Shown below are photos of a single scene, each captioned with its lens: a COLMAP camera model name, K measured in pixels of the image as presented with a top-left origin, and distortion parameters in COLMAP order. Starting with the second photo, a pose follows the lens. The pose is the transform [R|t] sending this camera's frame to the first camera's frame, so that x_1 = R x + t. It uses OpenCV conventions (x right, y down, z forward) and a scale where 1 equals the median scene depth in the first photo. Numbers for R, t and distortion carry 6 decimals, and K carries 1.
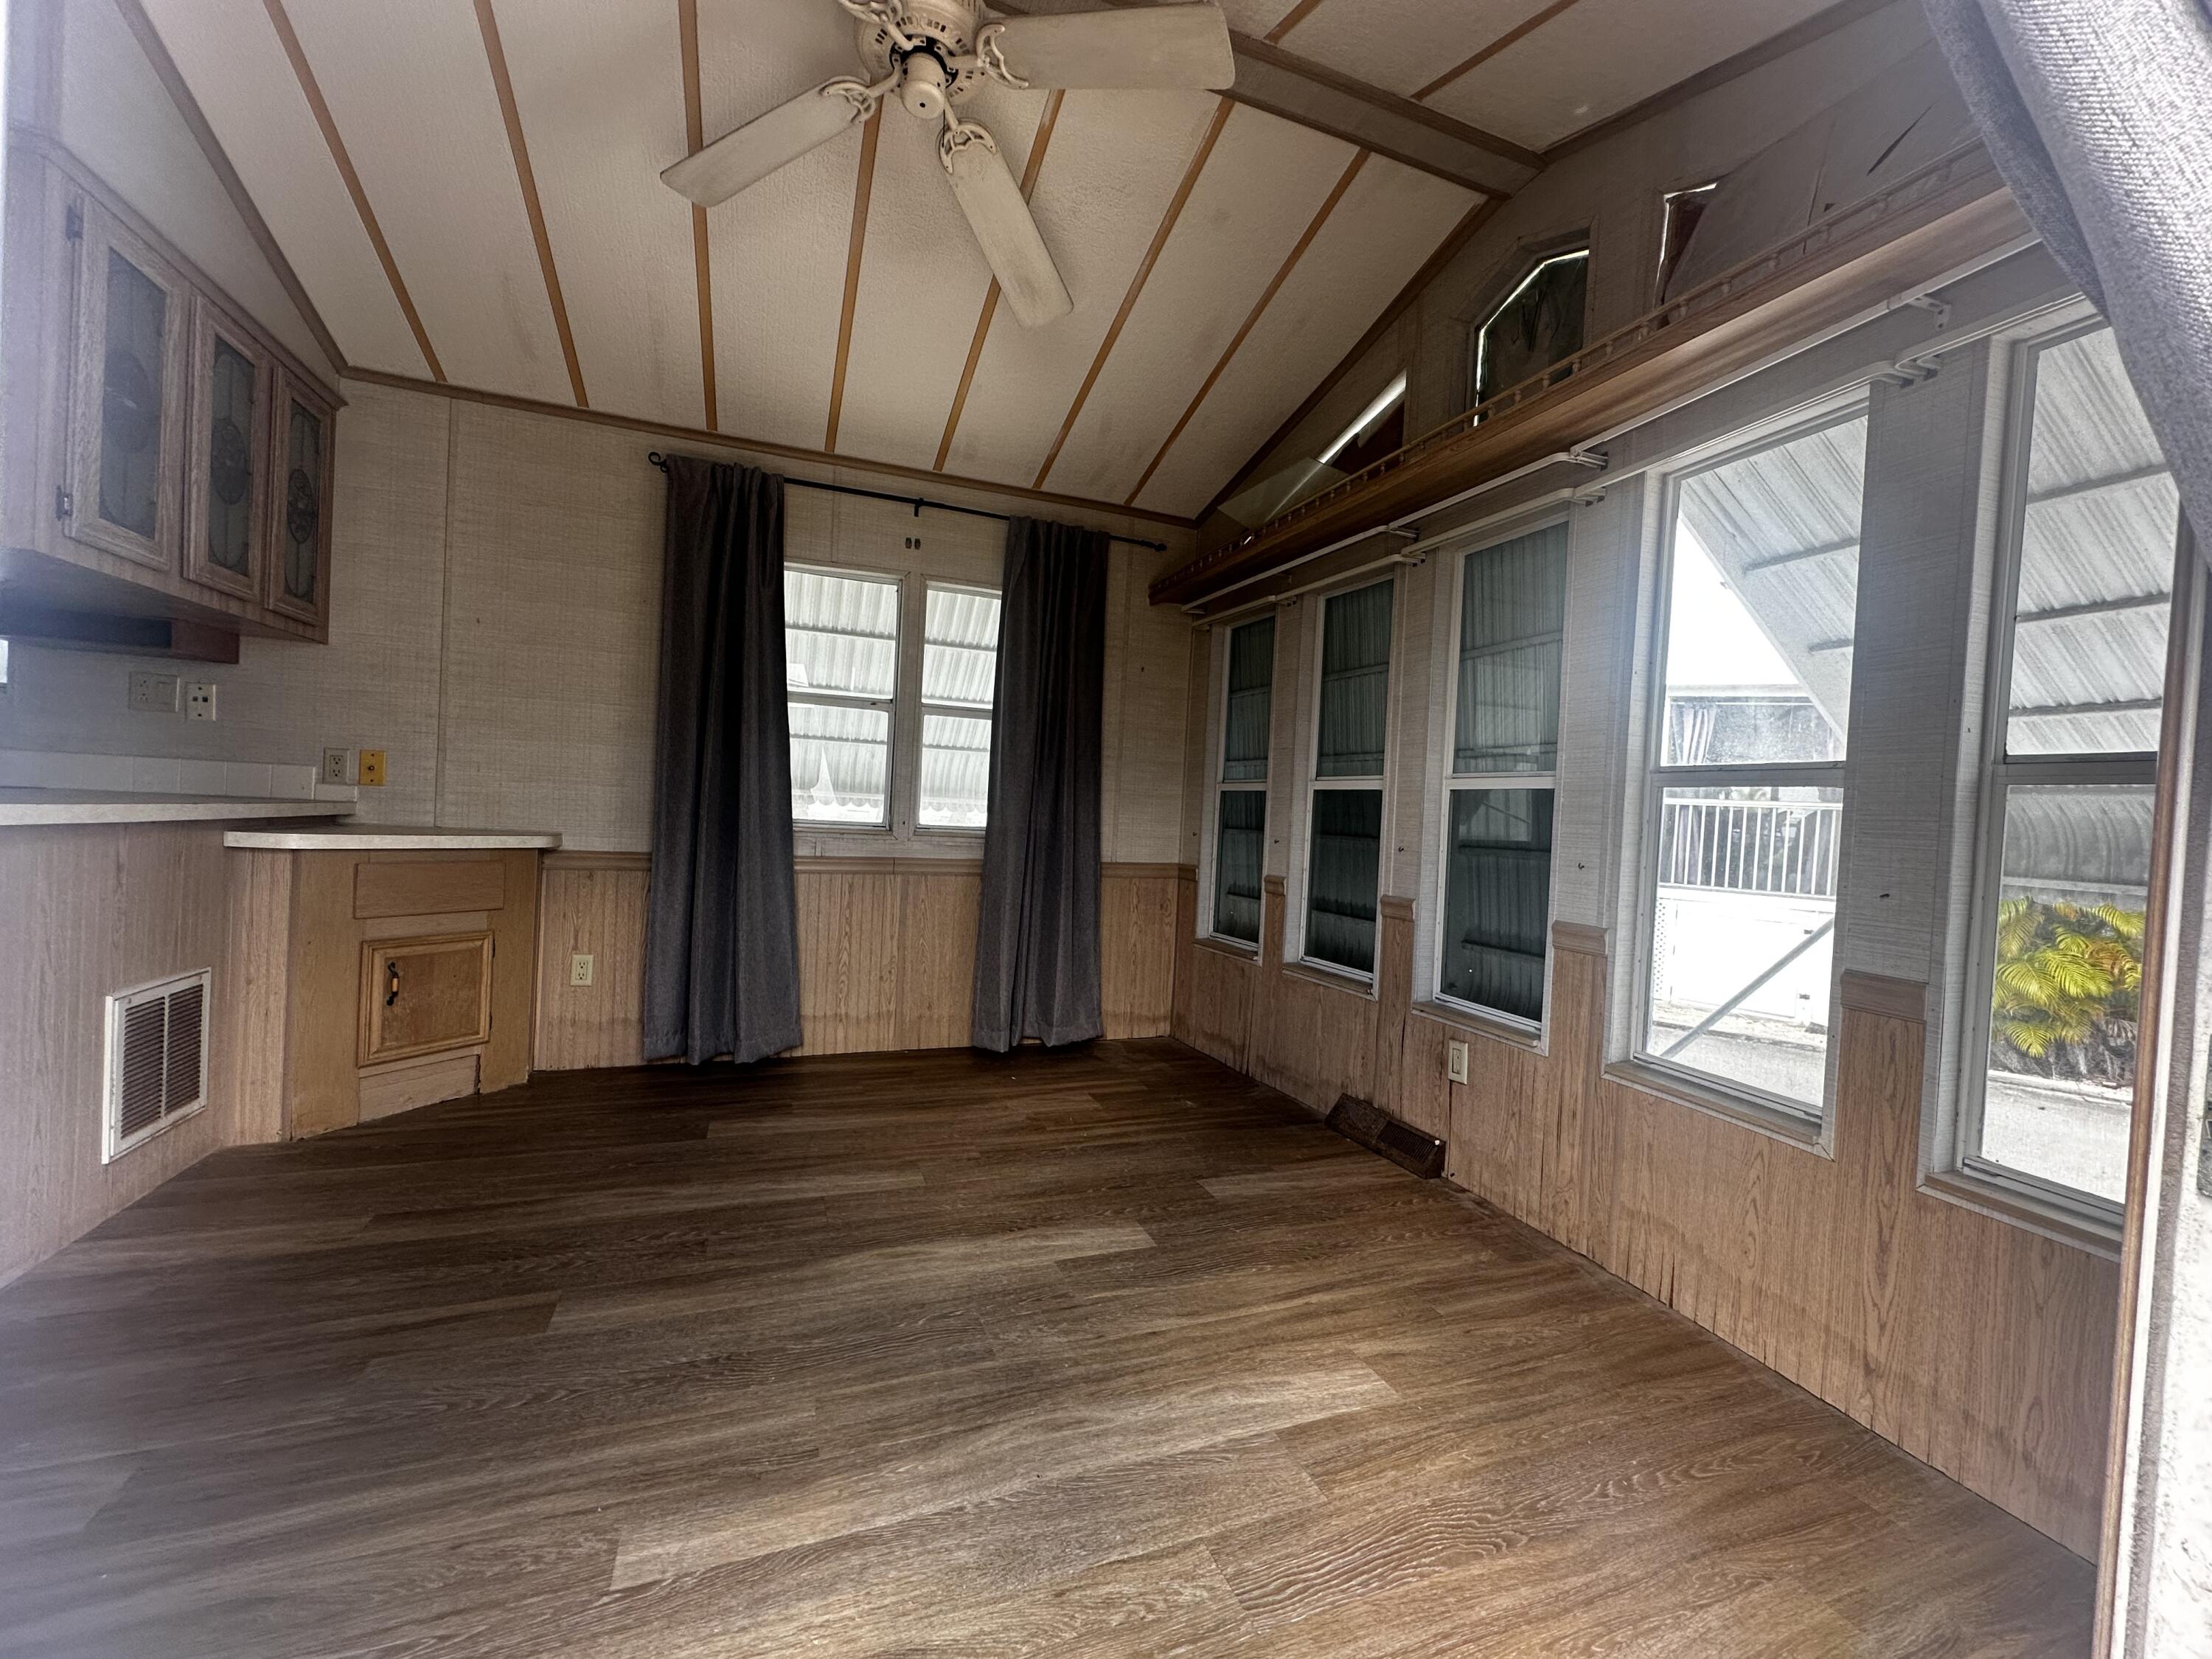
lens RADIAL K [[884.5, 0, 1106.0], [0, 884.5, 829.5], [0, 0, 1]] dist [-0.000168, 0.000634]
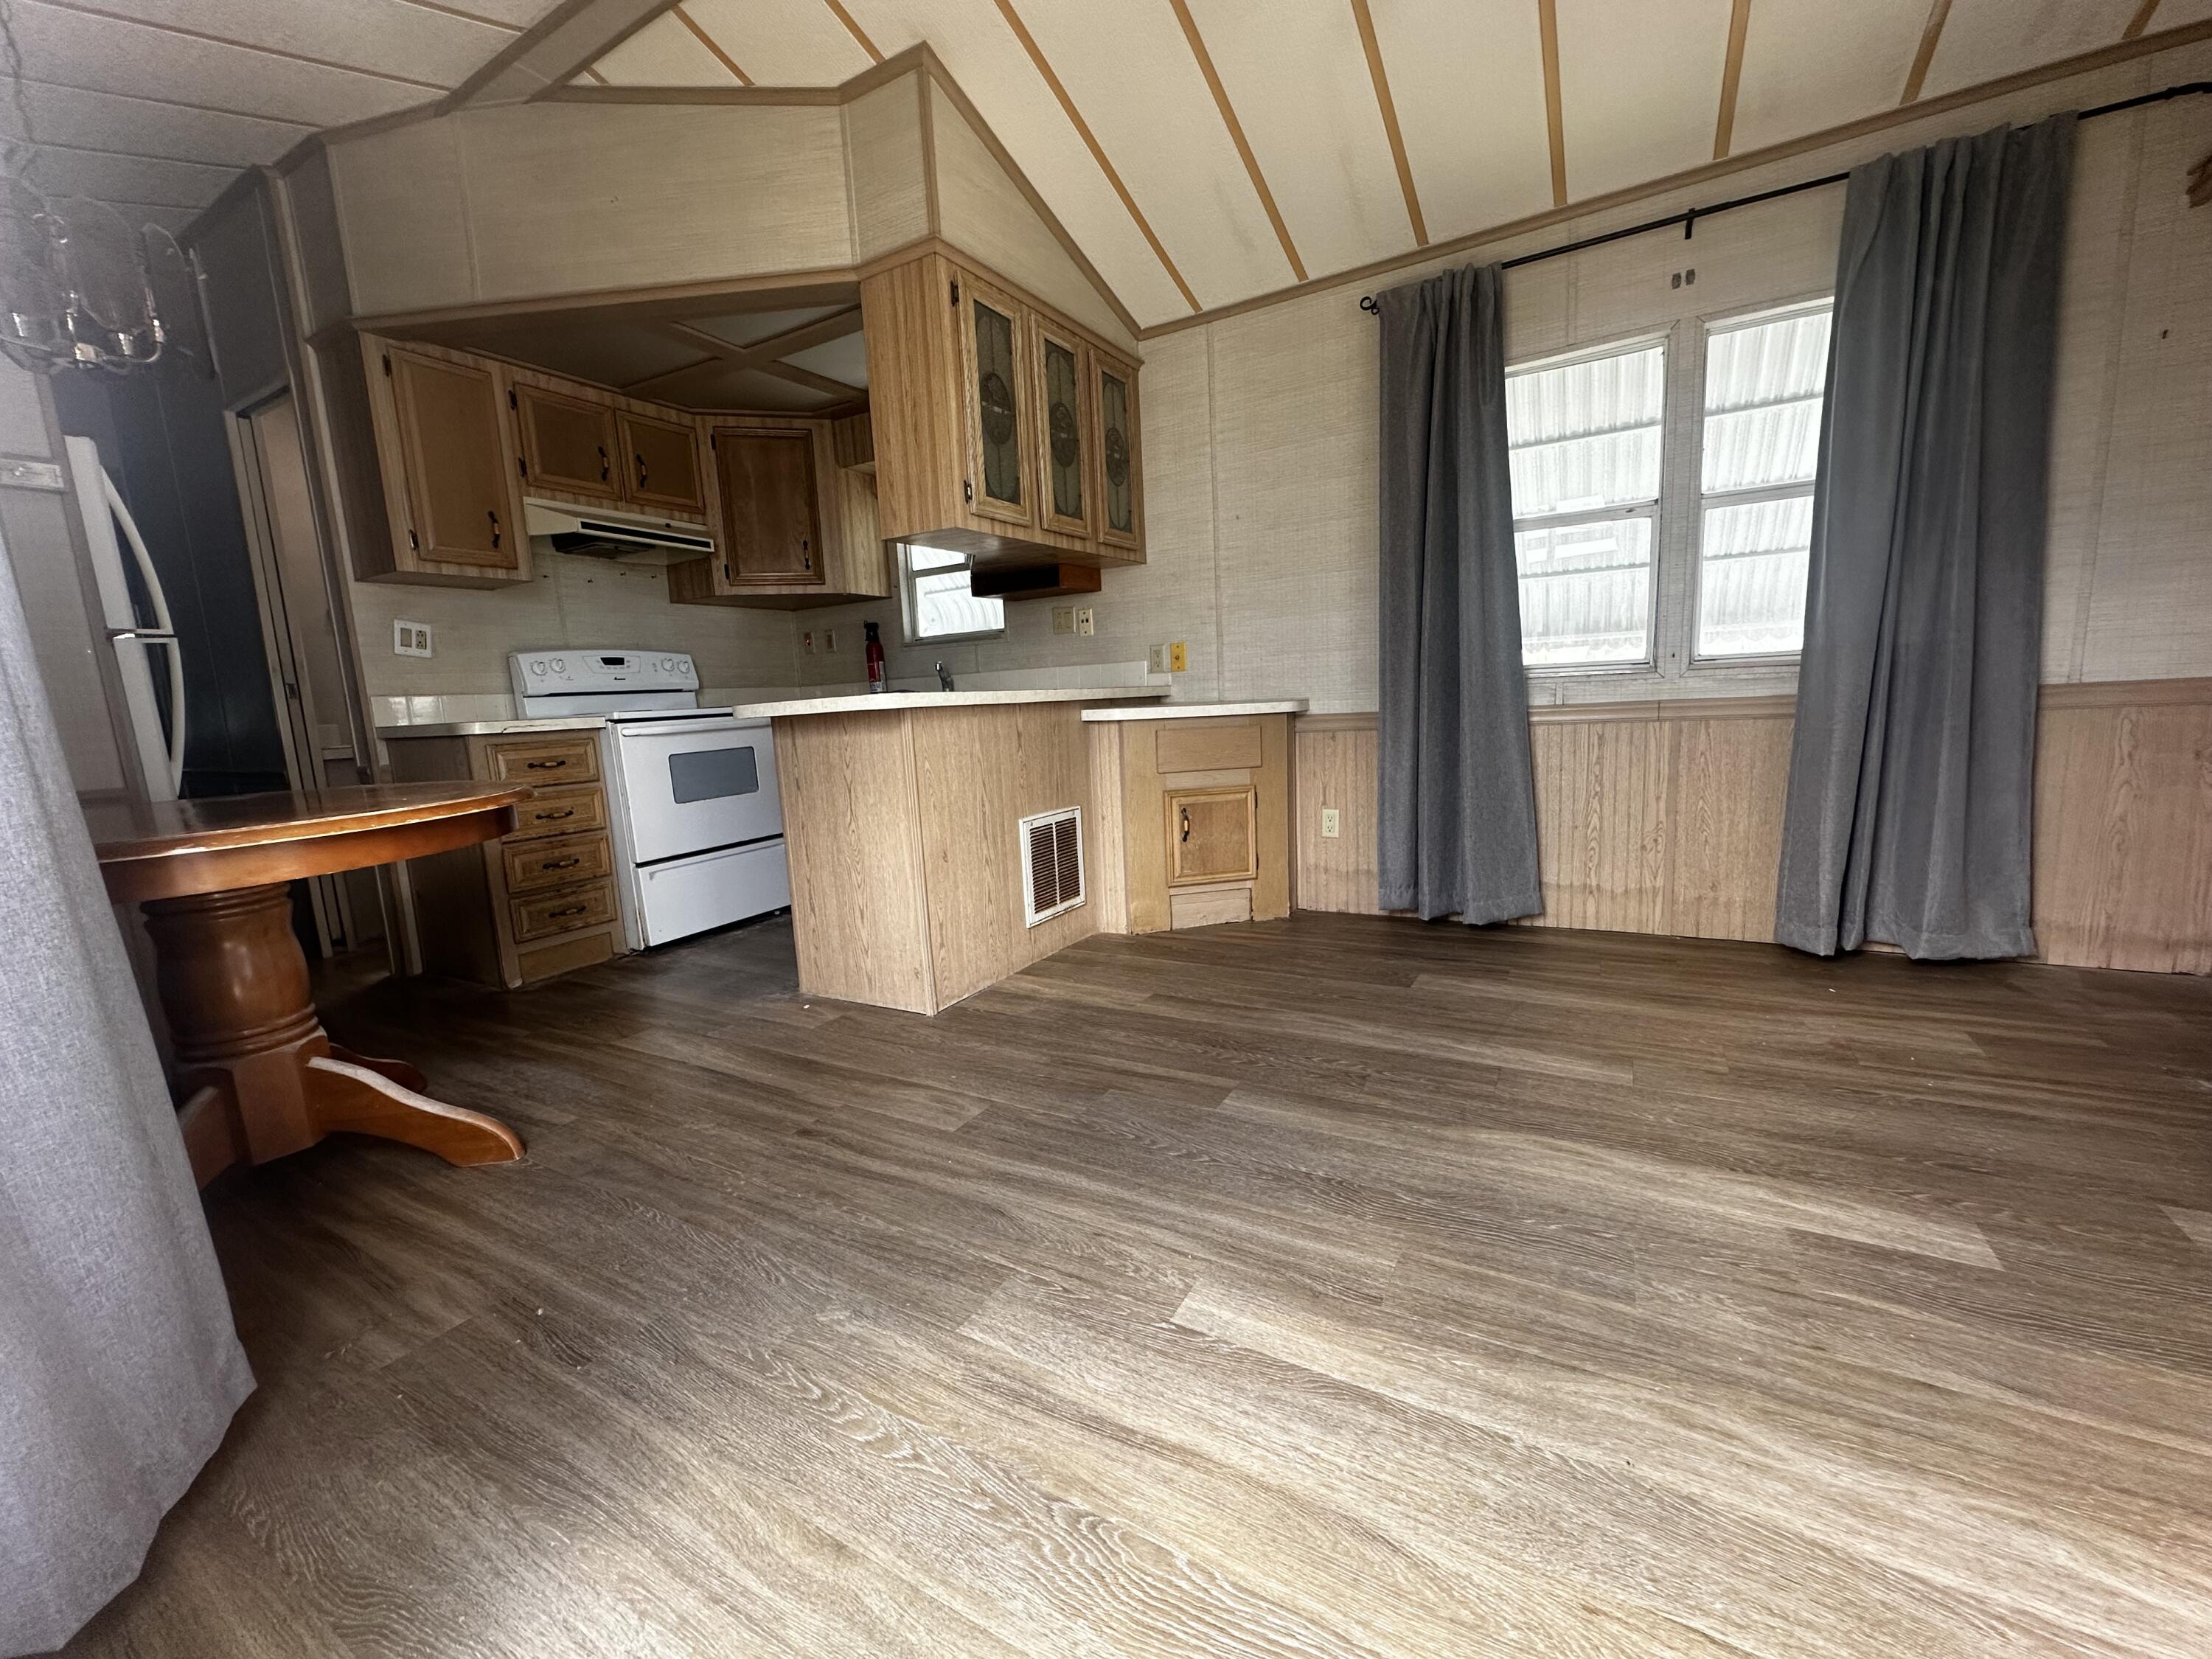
lens RADIAL K [[884.5, 0, 1106.0], [0, 884.5, 829.5], [0, 0, 1]] dist [-0.000168, 0.000634]
pose [[0.622324, 0.035521, -0.781953, 0.103250], [0.068317, 0.992693, 0.099465, 0.042929], [0.779773, -0.115320, 0.615350, 0.119774]]
